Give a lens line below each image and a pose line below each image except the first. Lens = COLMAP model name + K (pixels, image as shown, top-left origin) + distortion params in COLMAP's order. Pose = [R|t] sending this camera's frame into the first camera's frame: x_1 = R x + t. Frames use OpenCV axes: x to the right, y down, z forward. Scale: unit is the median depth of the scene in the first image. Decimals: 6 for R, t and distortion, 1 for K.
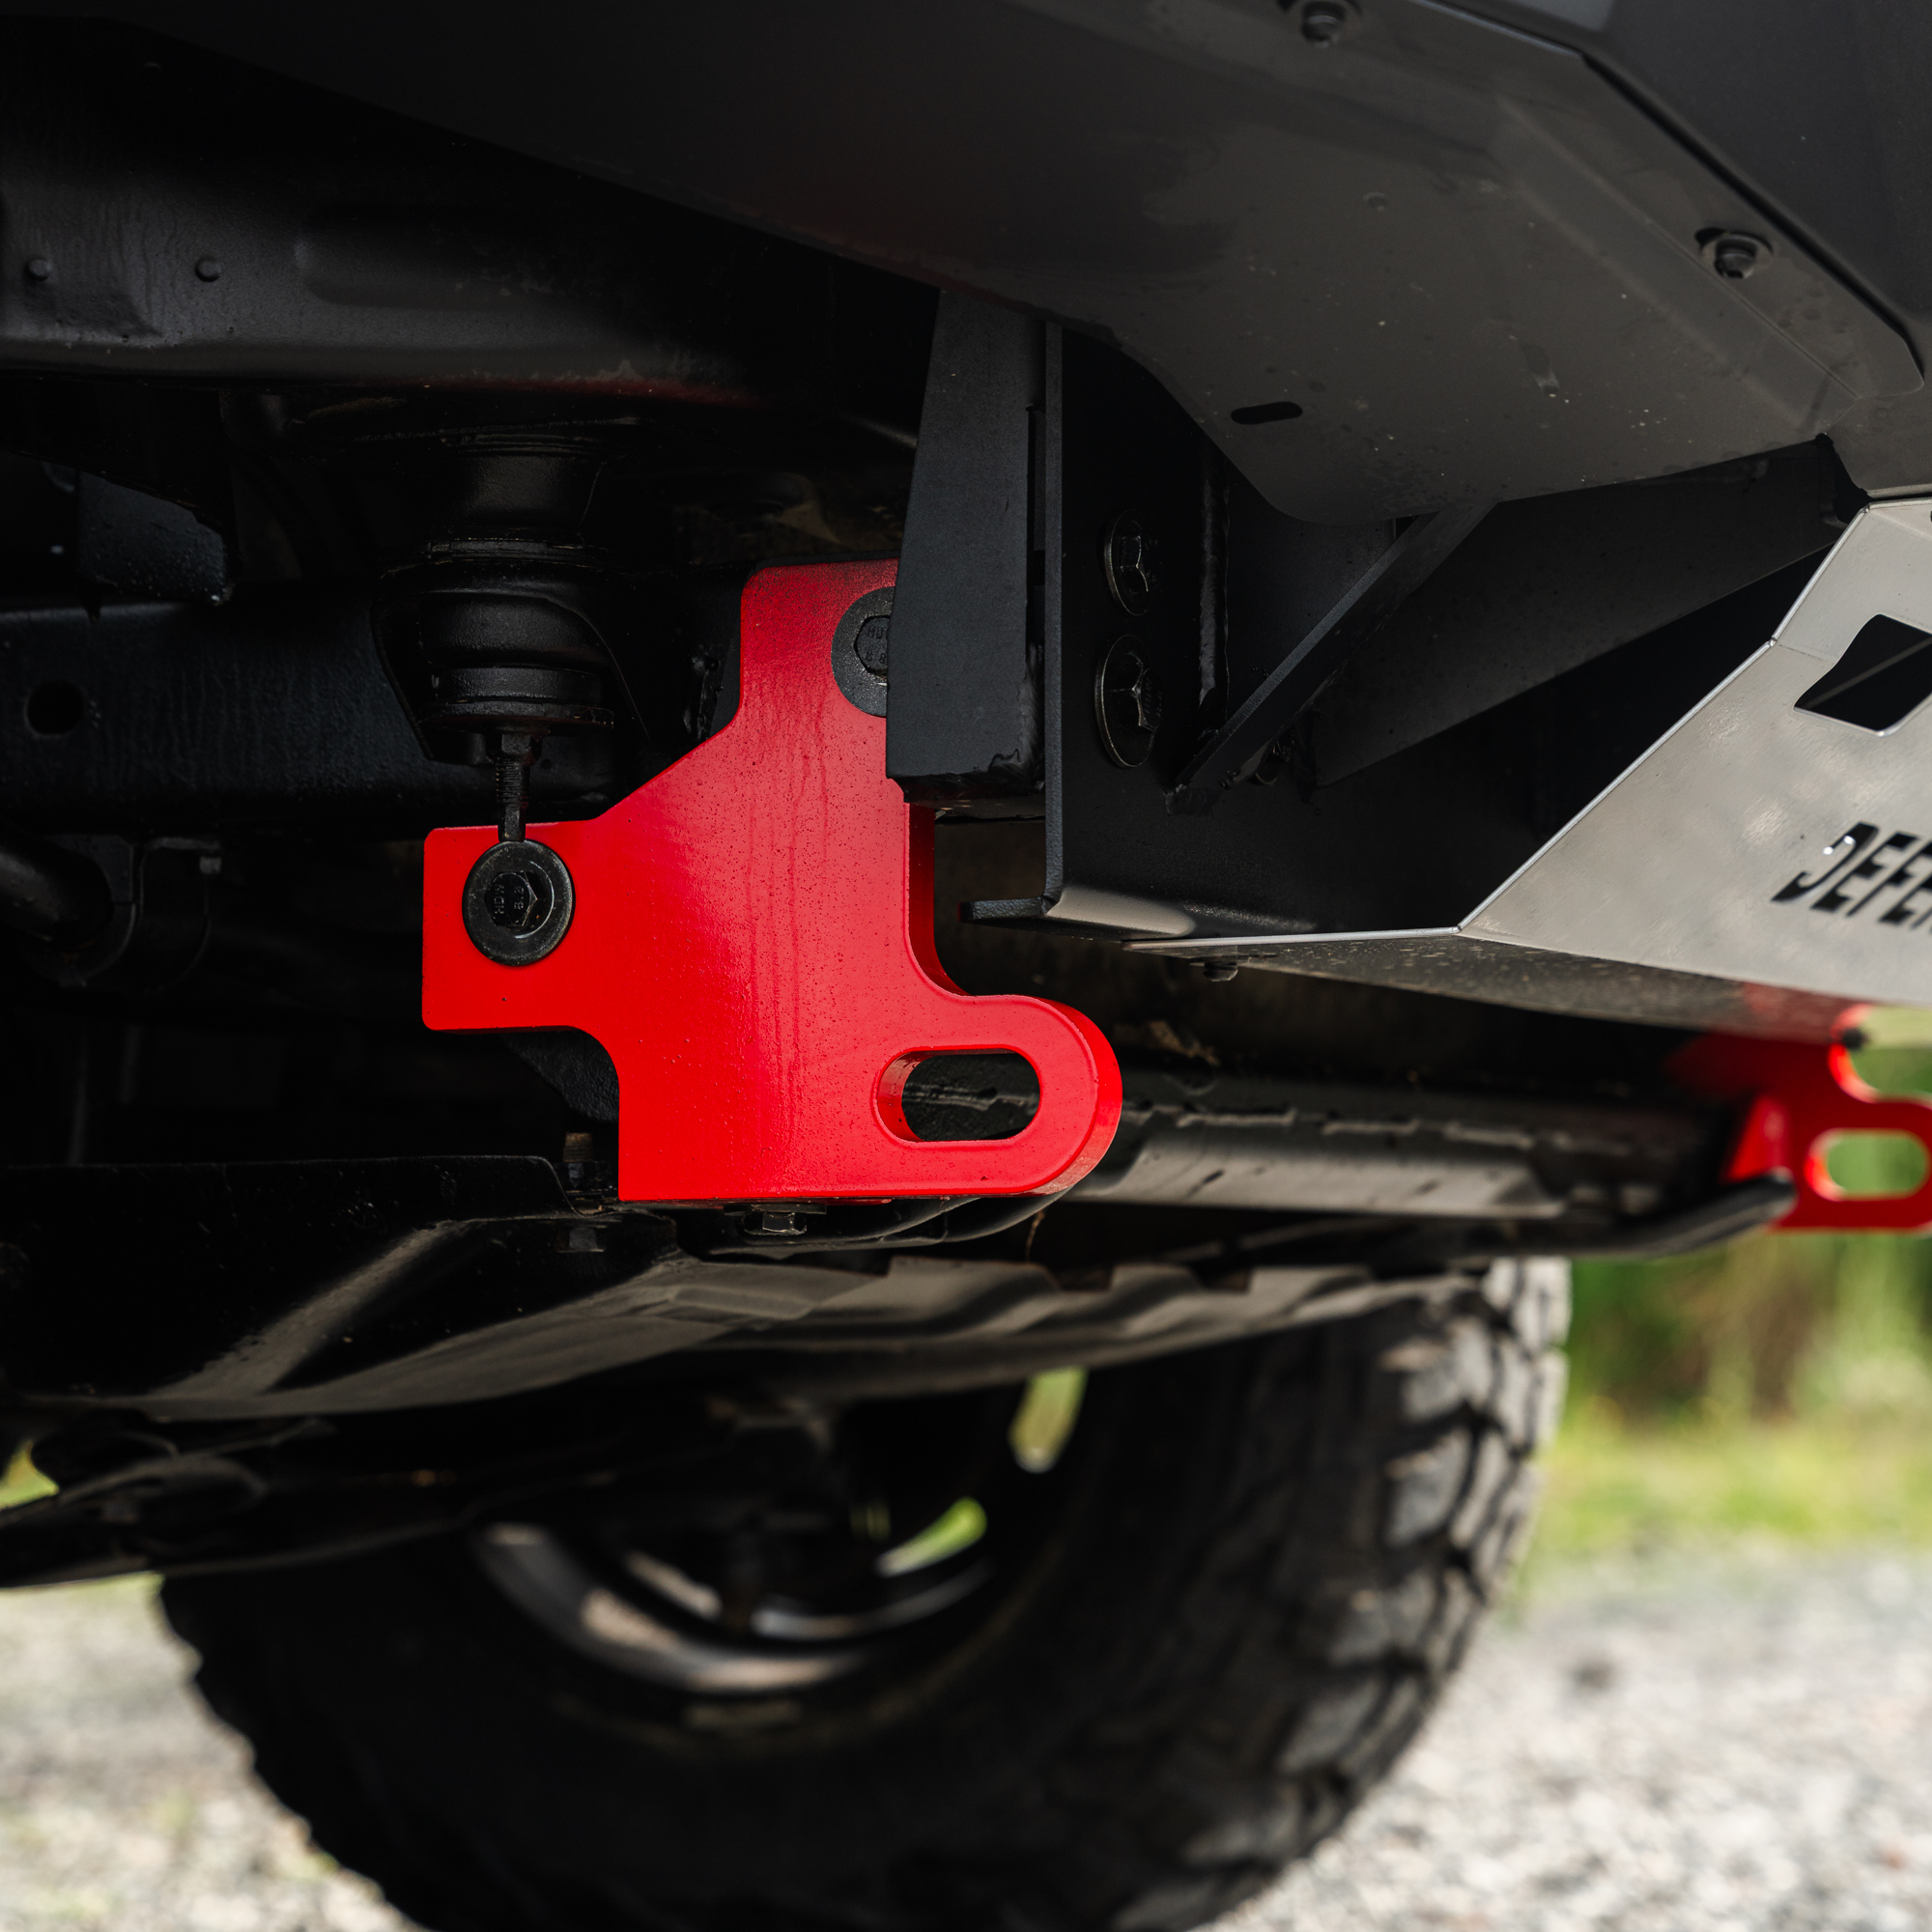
lens RADIAL K [[5679.5, 0, 962.8], [0, 5679.5, 963.8], [0, 0, 1]] dist [0.051127, 0.000000]
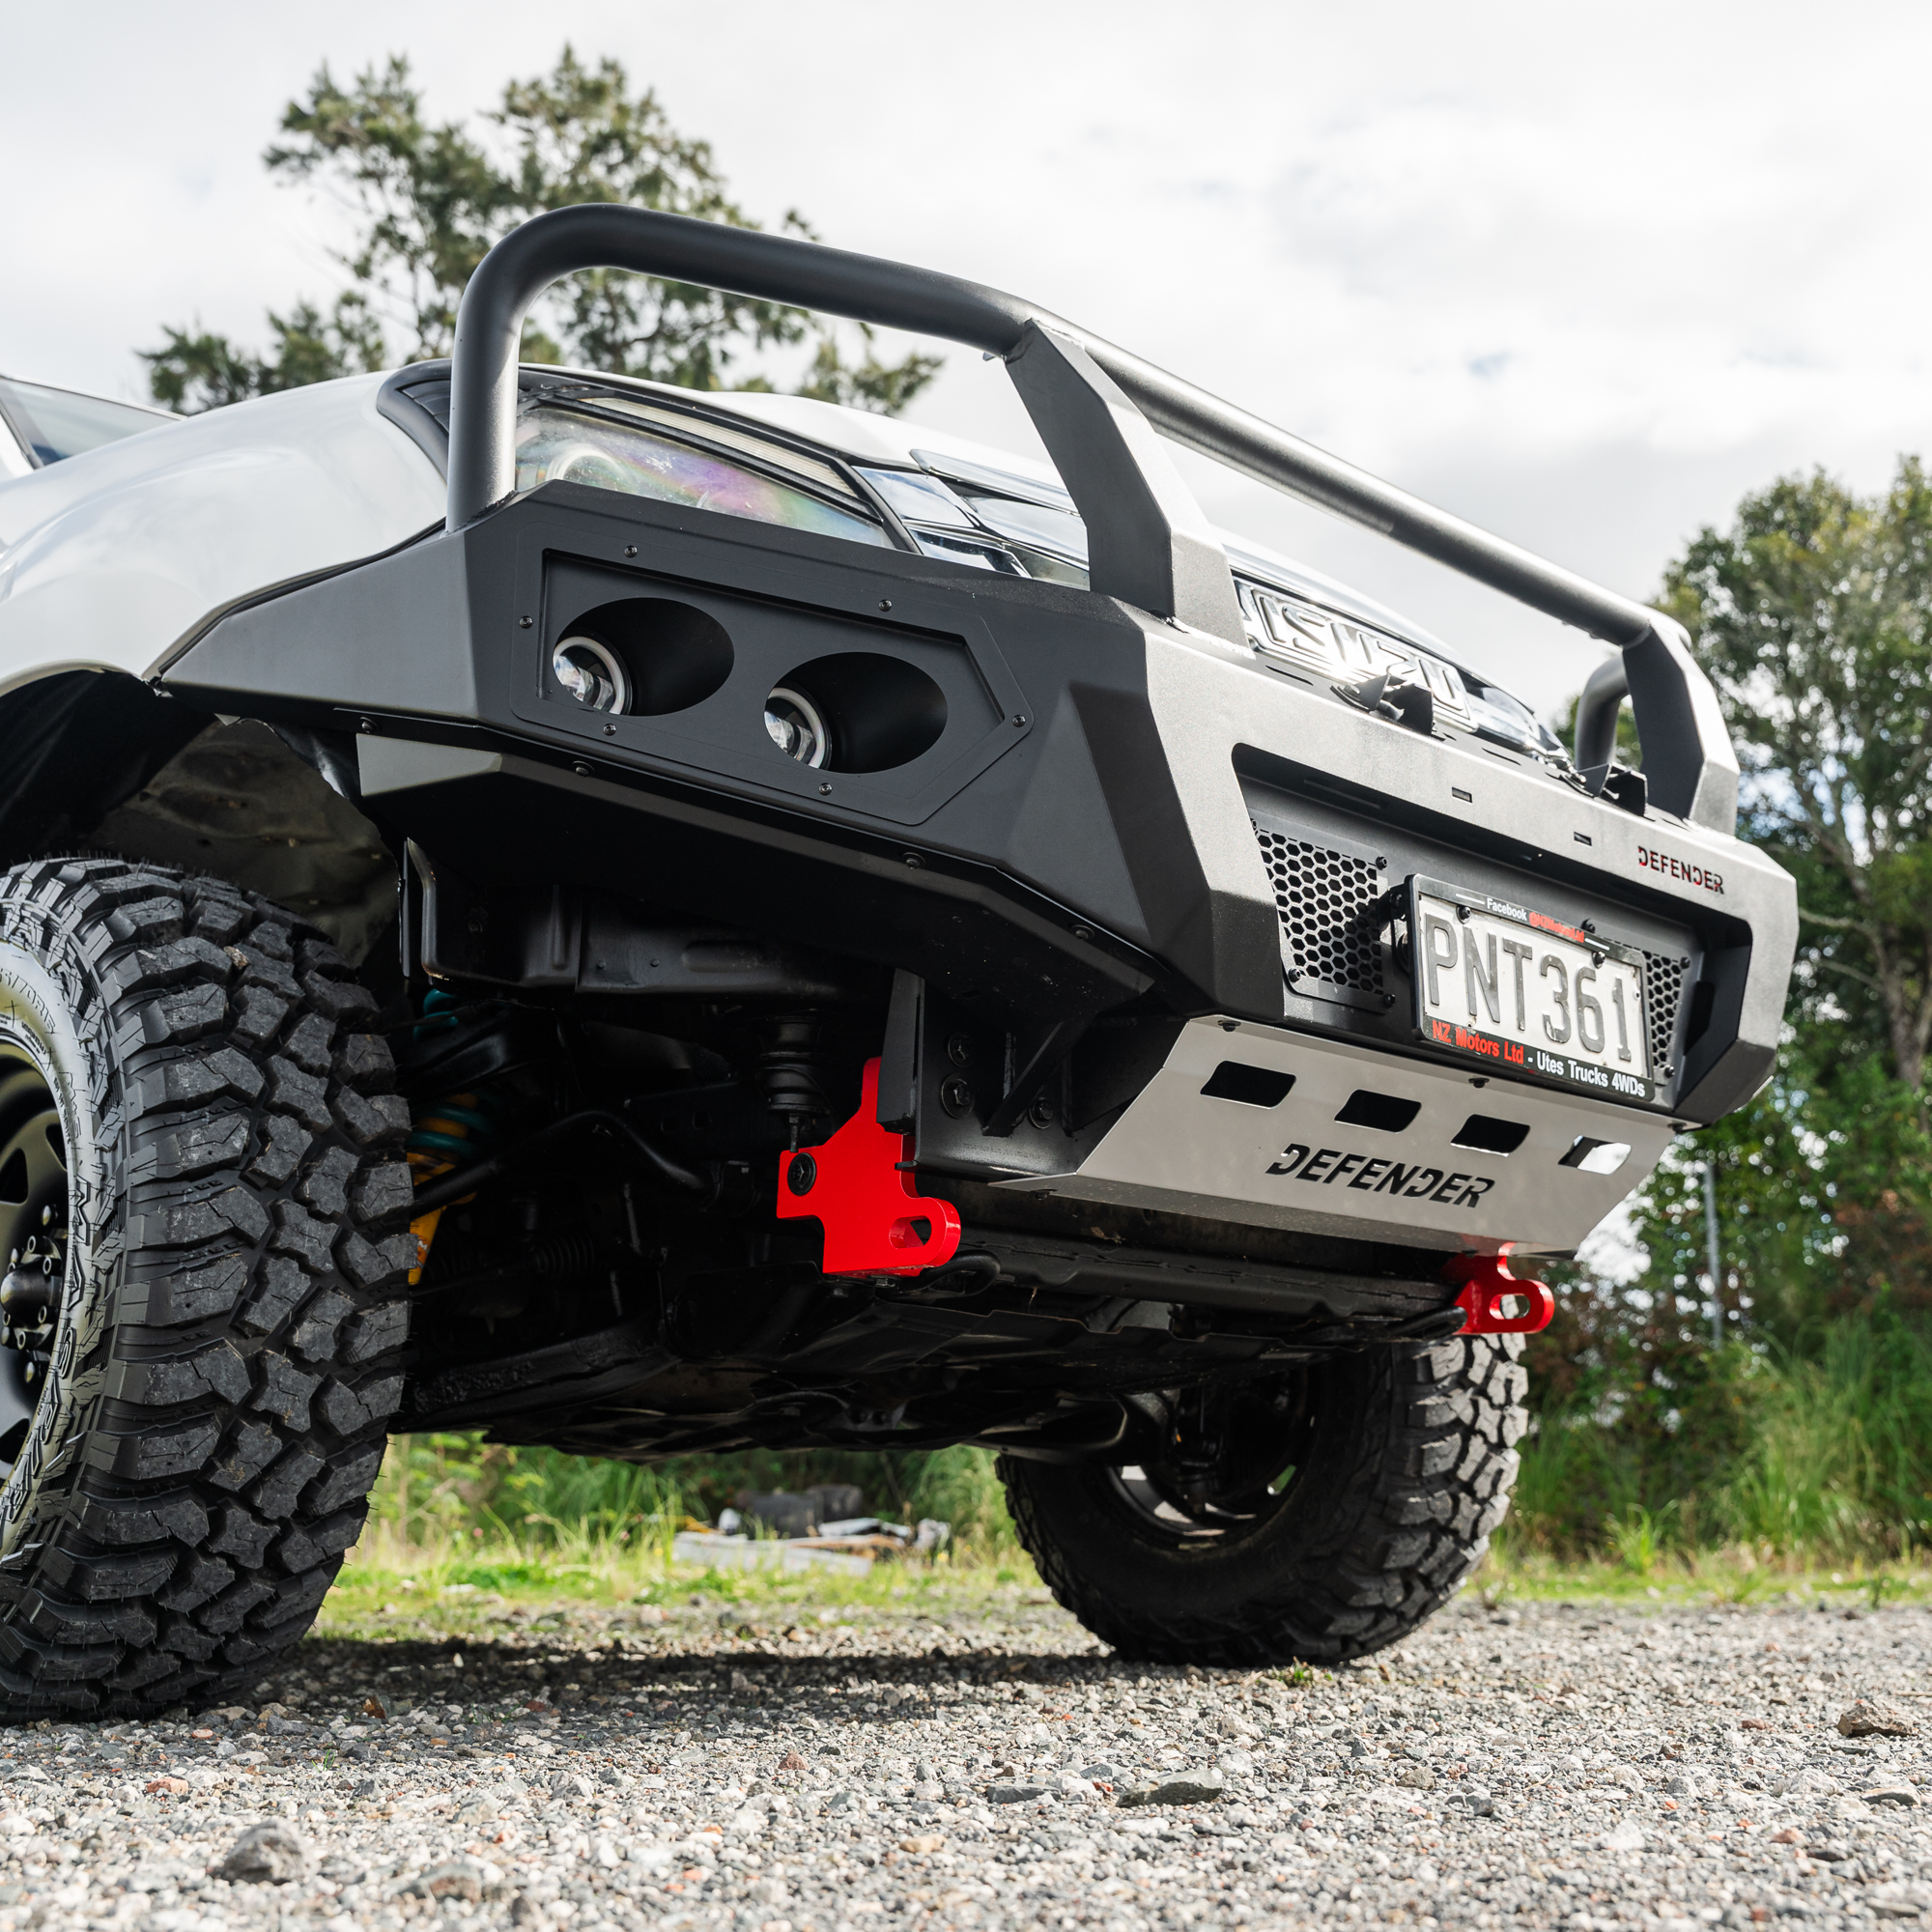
lens RADIAL K [[2501.7, 0, 1029.8], [0, 2501.7, 968.7], [0, 0, 1]] dist [-0.024687, 0.000000]
pose [[0.946675, -0.046411, -0.318831, 0.401792], [-0.002941, 0.988285, -0.152594, 0.072407], [0.322177, 0.145394, 0.935448, -0.177673]]
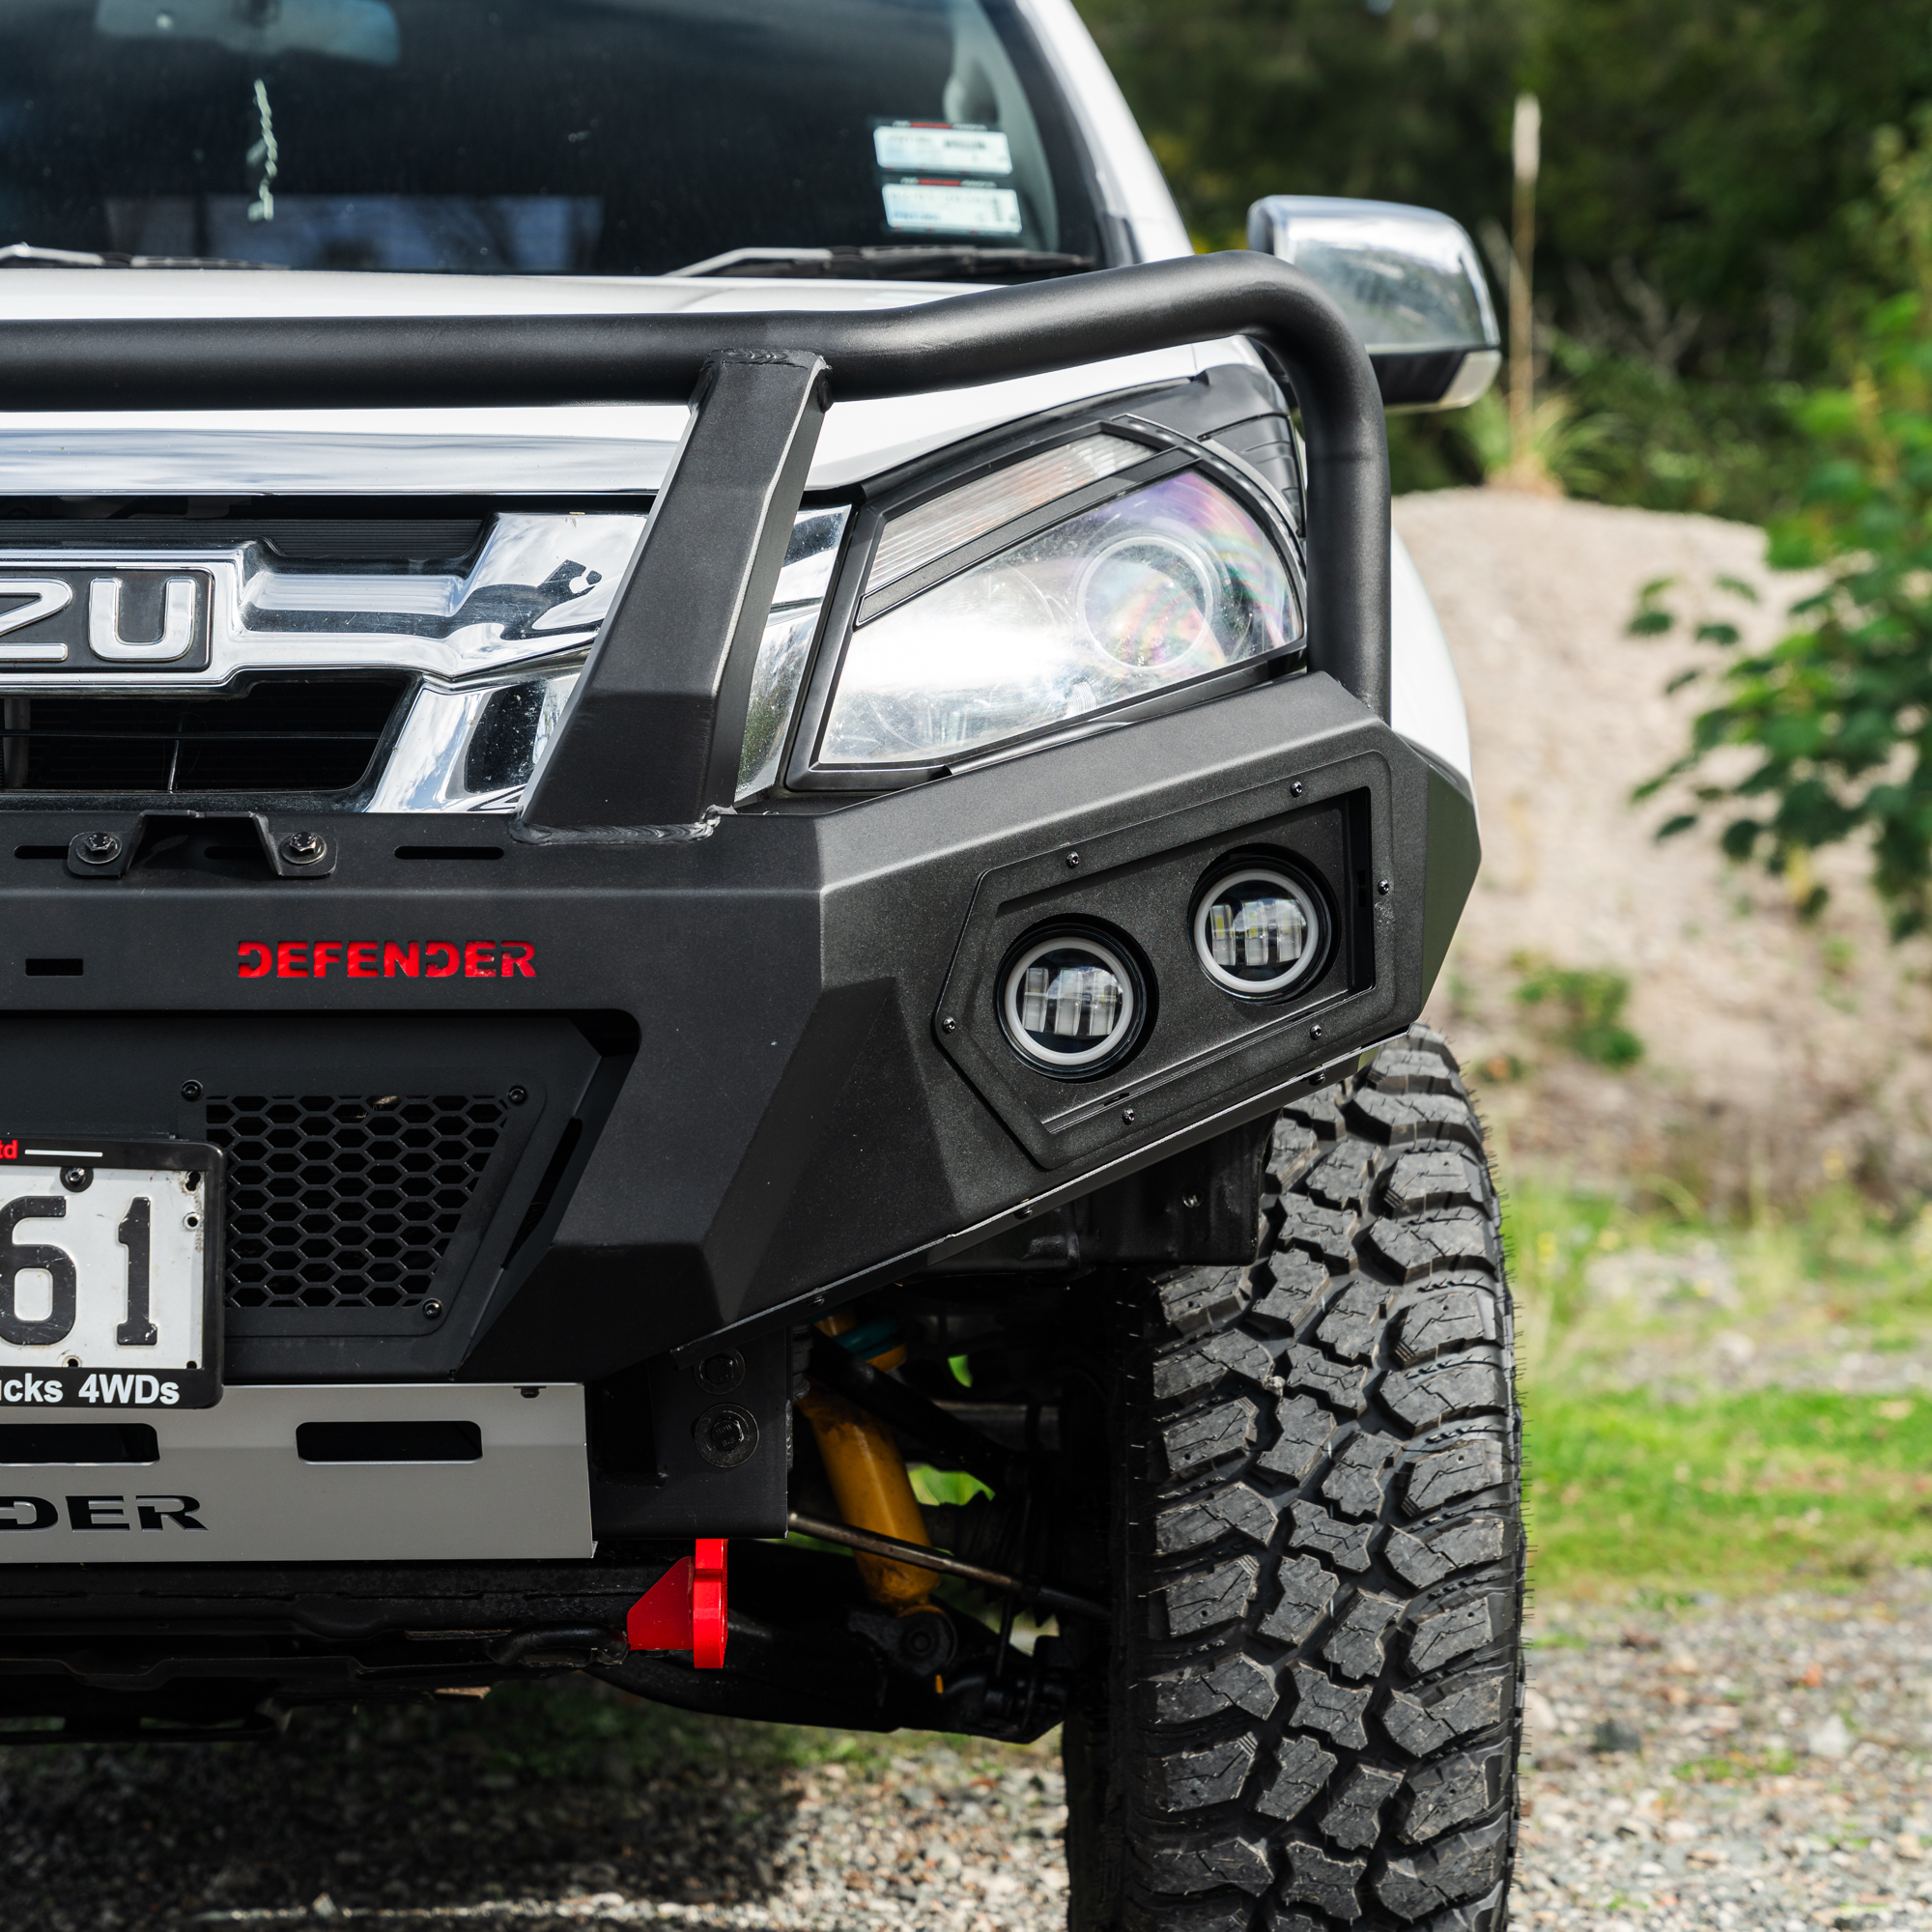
lens RADIAL K [[5679.5, 0, 985.0], [0, 5679.5, 1004.2], [0, 0, 1]] dist [0.051127, 0.000000]
pose [[0.458631, 0.027177, -0.888211, 1.823091], [0.051074, 0.997074, 0.056880, -0.243954], [0.887158, -0.071451, 0.455901, 0.536848]]
